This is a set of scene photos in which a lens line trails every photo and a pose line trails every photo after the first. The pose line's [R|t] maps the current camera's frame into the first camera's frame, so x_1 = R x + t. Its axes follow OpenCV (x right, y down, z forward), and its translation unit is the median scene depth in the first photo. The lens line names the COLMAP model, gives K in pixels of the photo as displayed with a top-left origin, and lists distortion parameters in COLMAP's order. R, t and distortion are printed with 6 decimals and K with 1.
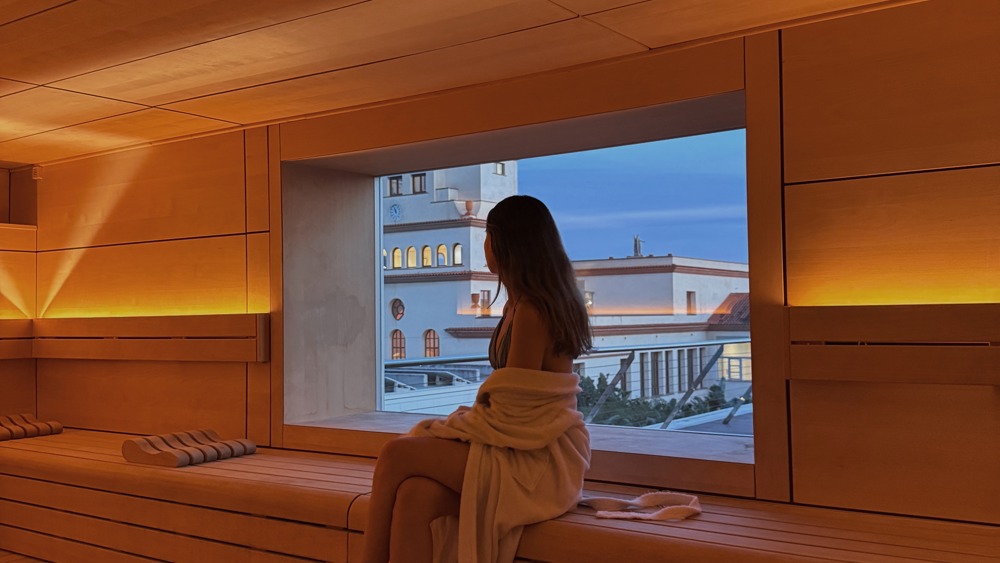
lens RADIAL K [[936.7, 0, 500.0], [0, 936.7, 281.5], [0, 0, 1]] dist [0.129098, -0.307685]
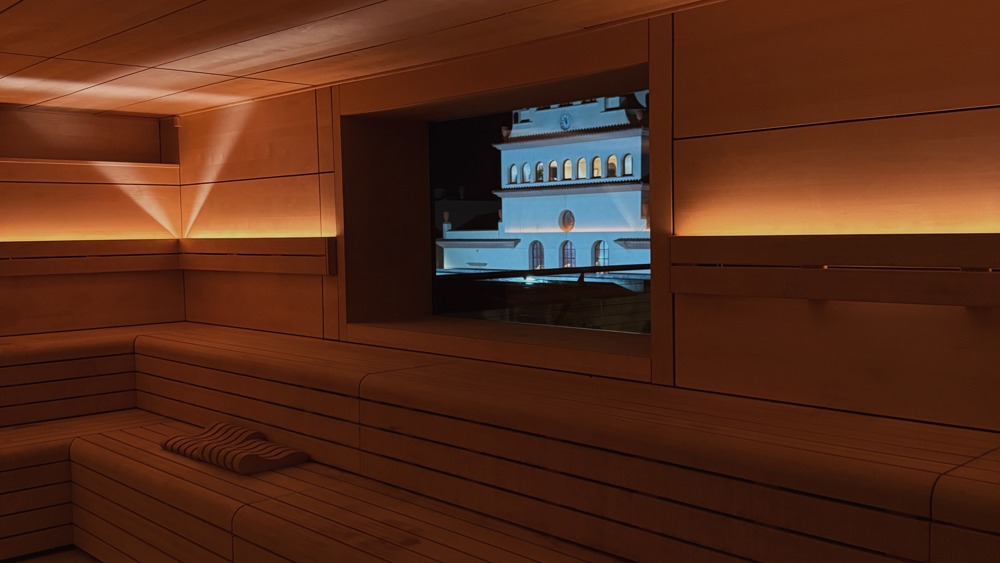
lens RADIAL K [[936.7, 0, 500.0], [0, 936.7, 281.5], [0, 0, 1]] dist [0.129098, -0.307685]
pose [[0.981274, 0.007936, -0.192455, 0.193151], [0.010580, 0.995422, 0.094993, -0.021566], [0.192328, -0.095250, 0.976697, -0.179326]]
